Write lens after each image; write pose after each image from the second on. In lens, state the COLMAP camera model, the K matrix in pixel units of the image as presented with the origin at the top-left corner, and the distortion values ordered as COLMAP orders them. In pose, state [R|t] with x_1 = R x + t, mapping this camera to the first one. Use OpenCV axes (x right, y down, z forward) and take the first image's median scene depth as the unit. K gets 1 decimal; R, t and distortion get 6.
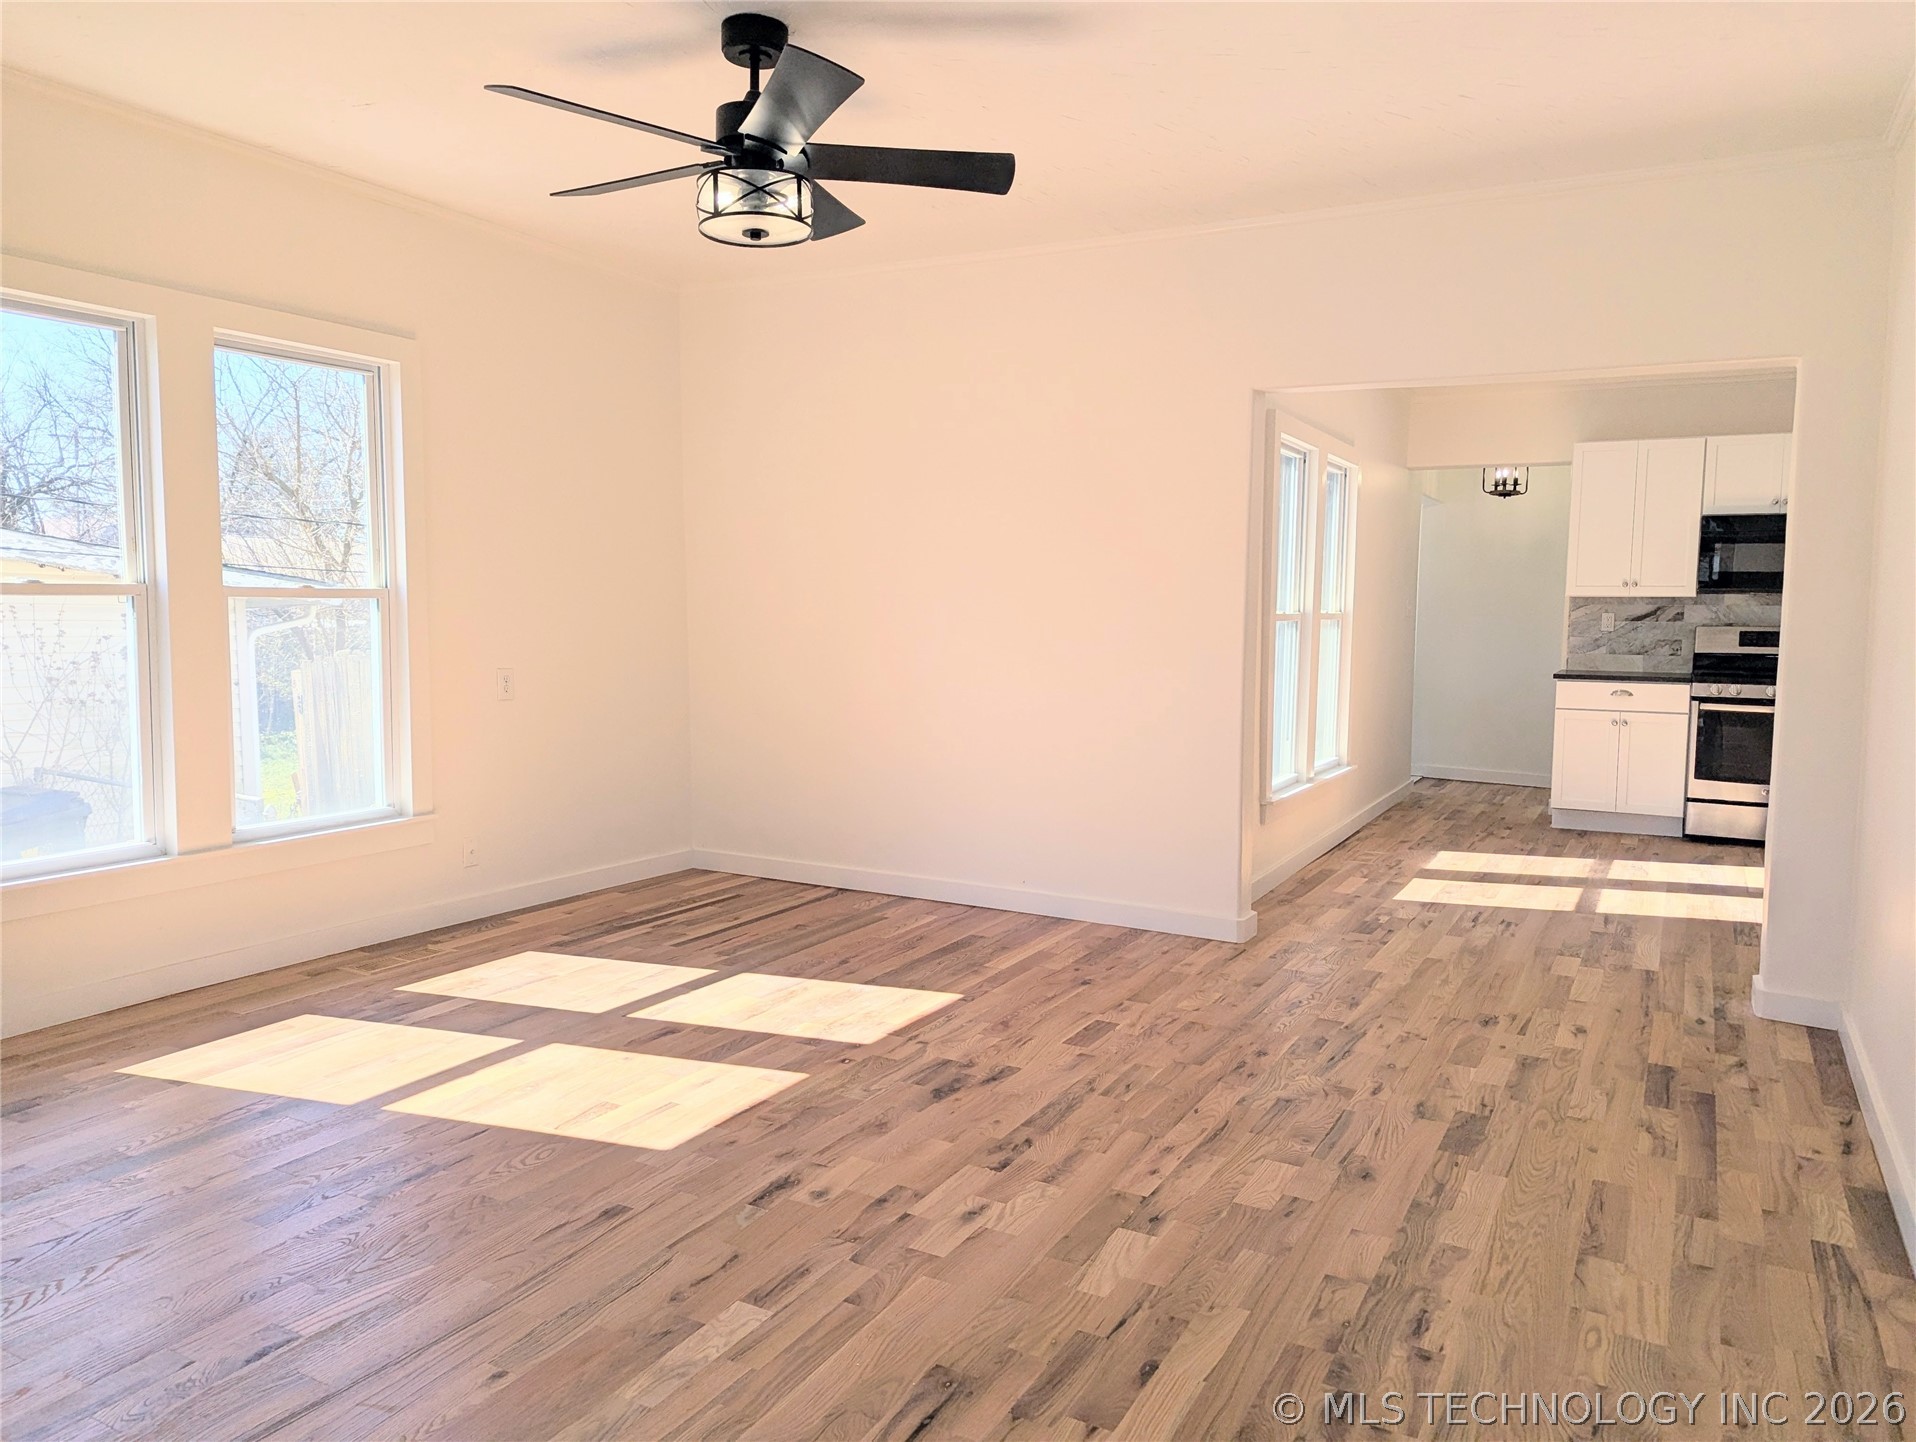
lens RADIAL K [[1333.7, 0, 966.9], [0, 1333.7, 714.5], [0, 0, 1]] dist [0.065252, -0.066986]
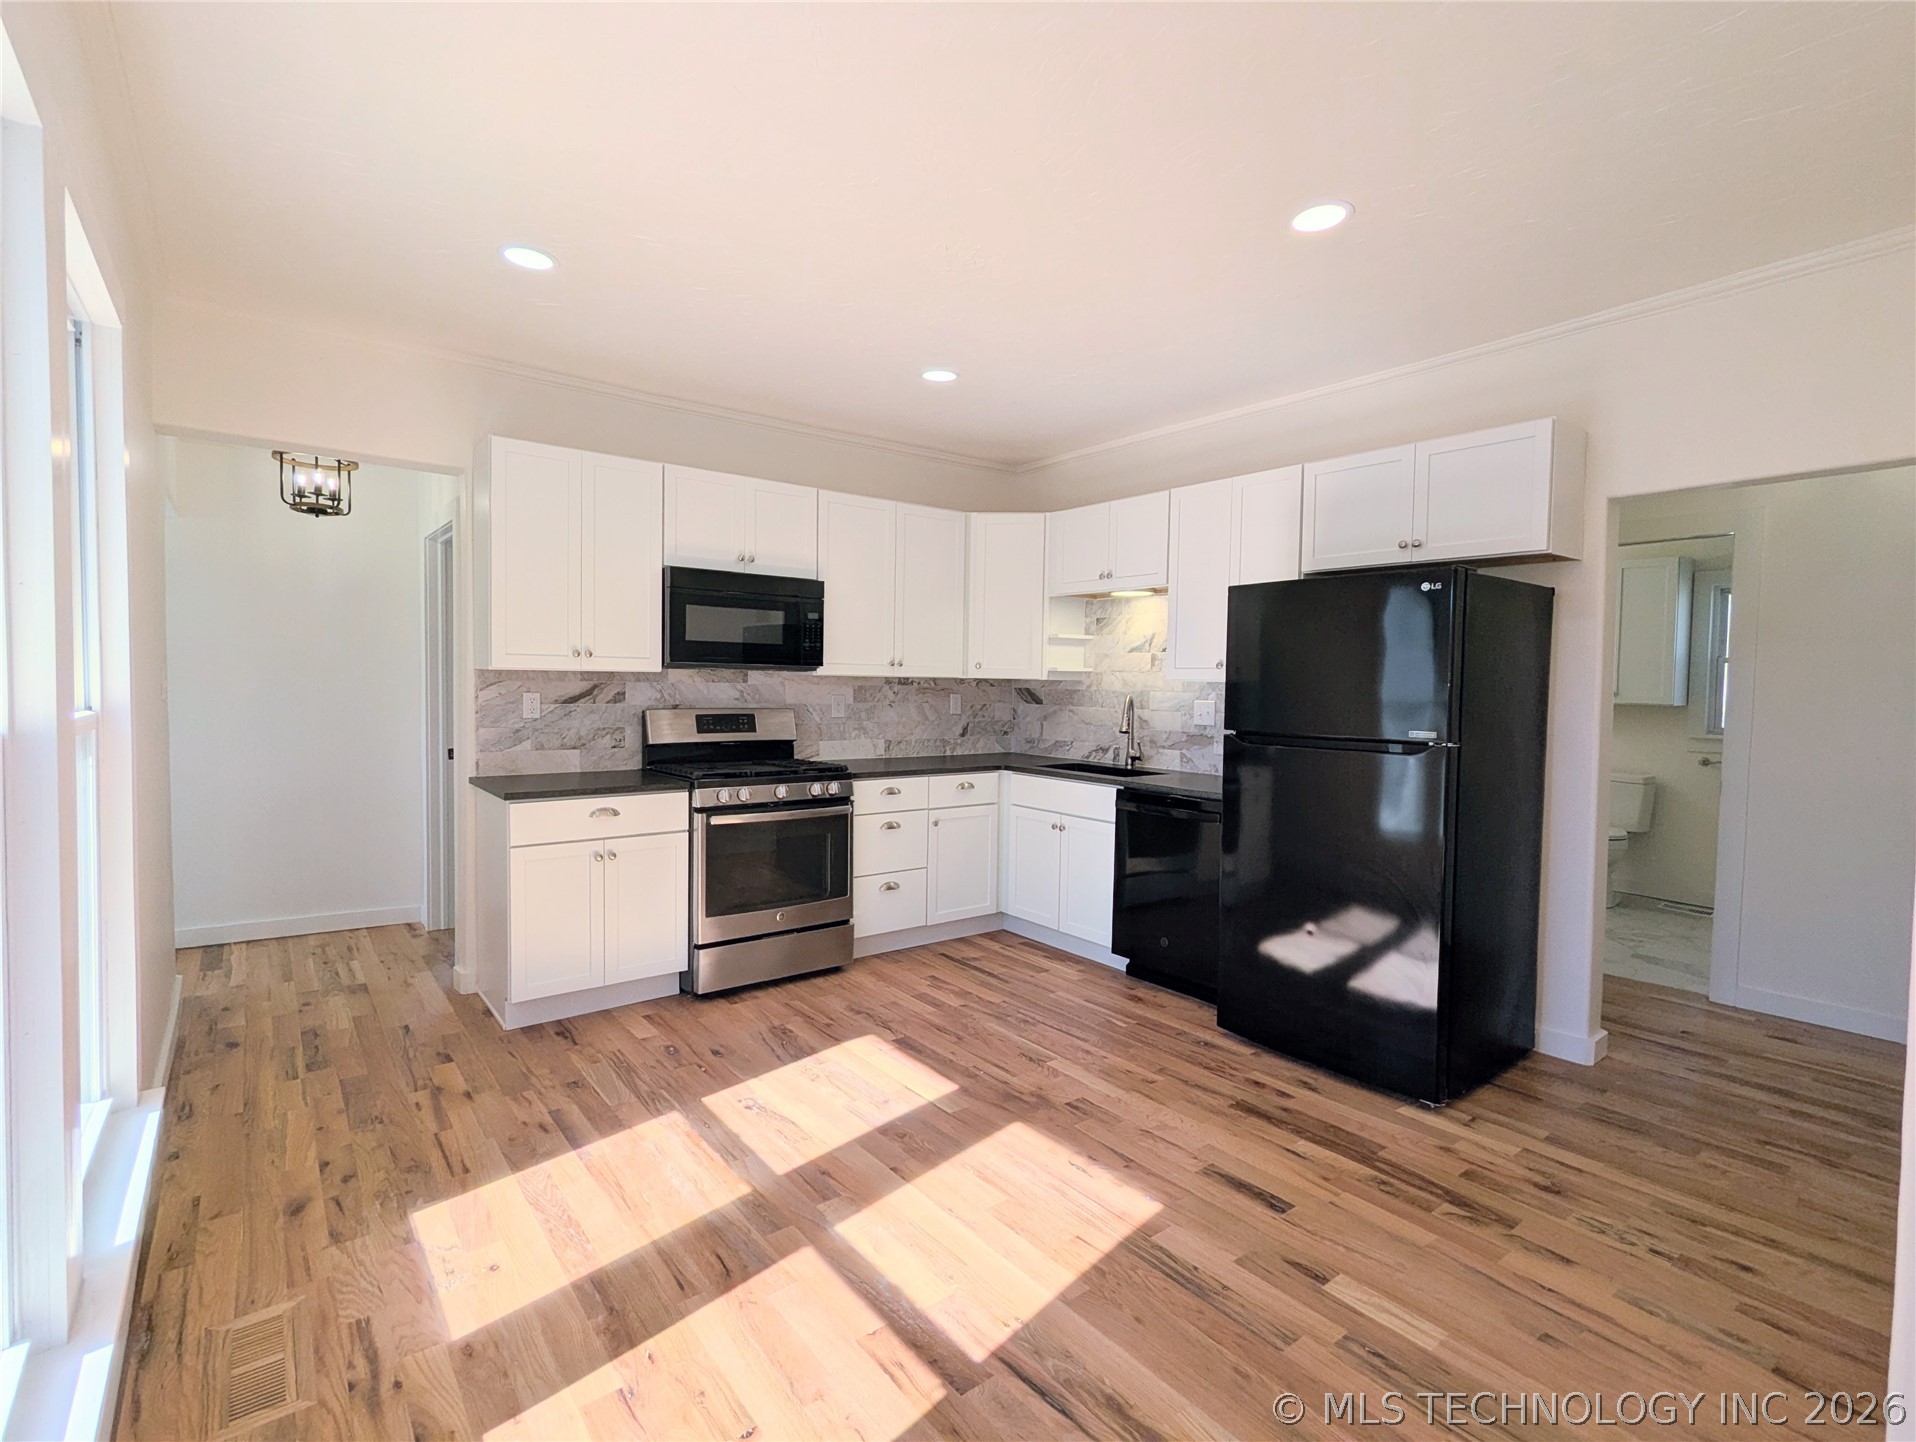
lens RADIAL K [[898.4, 0, 954.3], [0, 898.4, 724.4], [0, 0, 1]] dist [-0.005838, -0.000985]
pose [[0.403404, -0.049585, 0.913677, 0.294291], [0.063854, 0.997622, 0.025948, -0.125114], [-0.912791, 0.047874, 0.405611, 1.336419]]
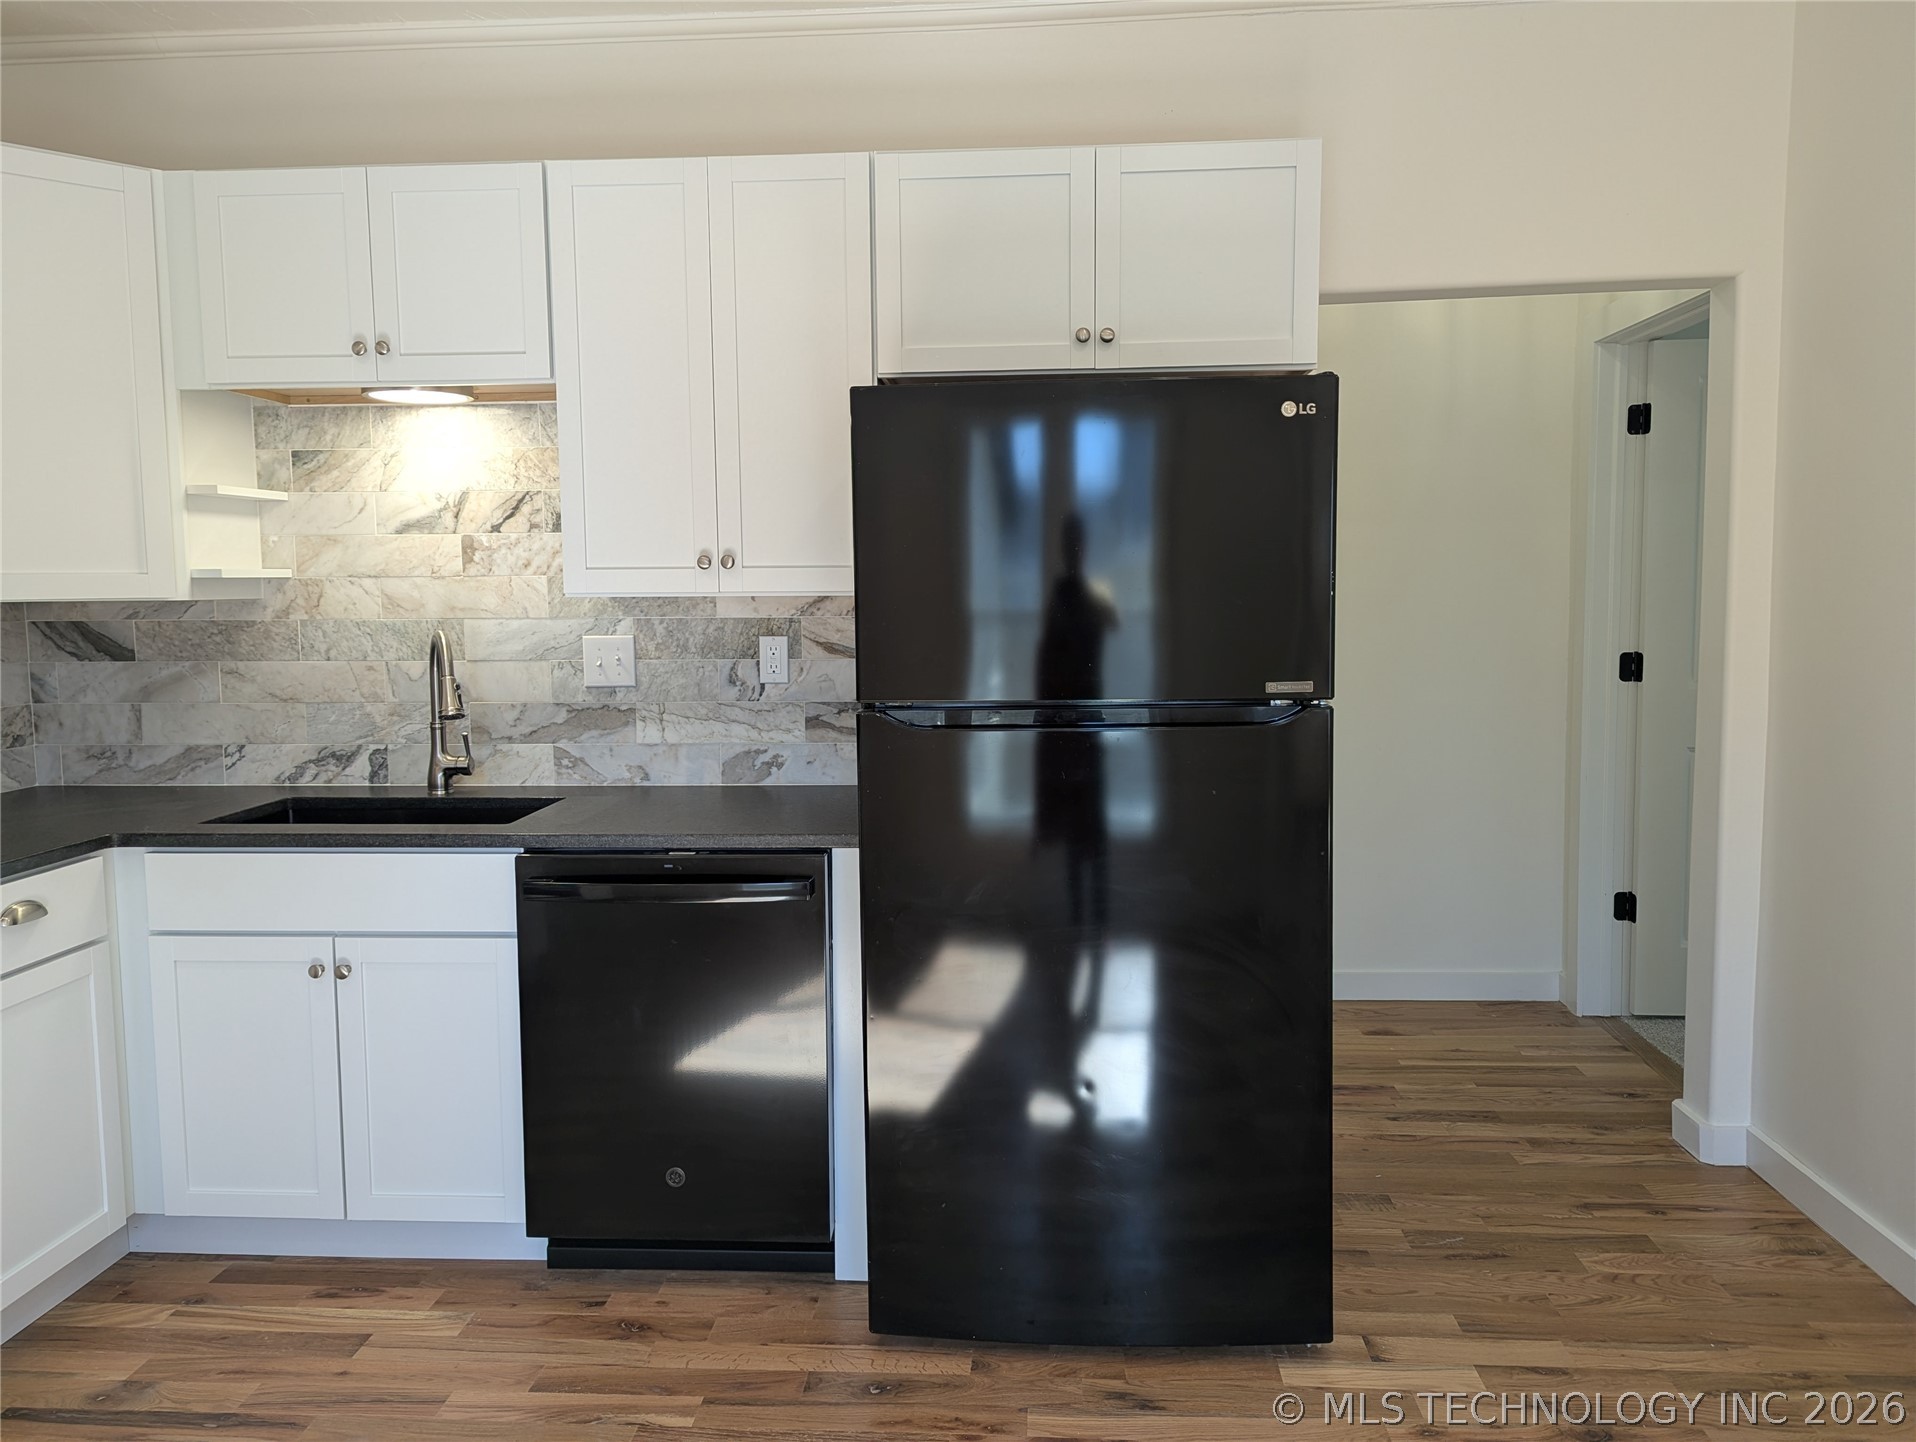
lens RADIAL K [[1348.4, 0, 954.2], [0, 1348.4, 700.2], [0, 0, 1]] dist [0.010128, 0.000235]
pose [[-0.414654, -0.086369, 0.905871, 0.650140], [0.079961, 0.988177, 0.130818, -0.157858], [-0.906459, 0.126678, -0.402845, 1.665671]]
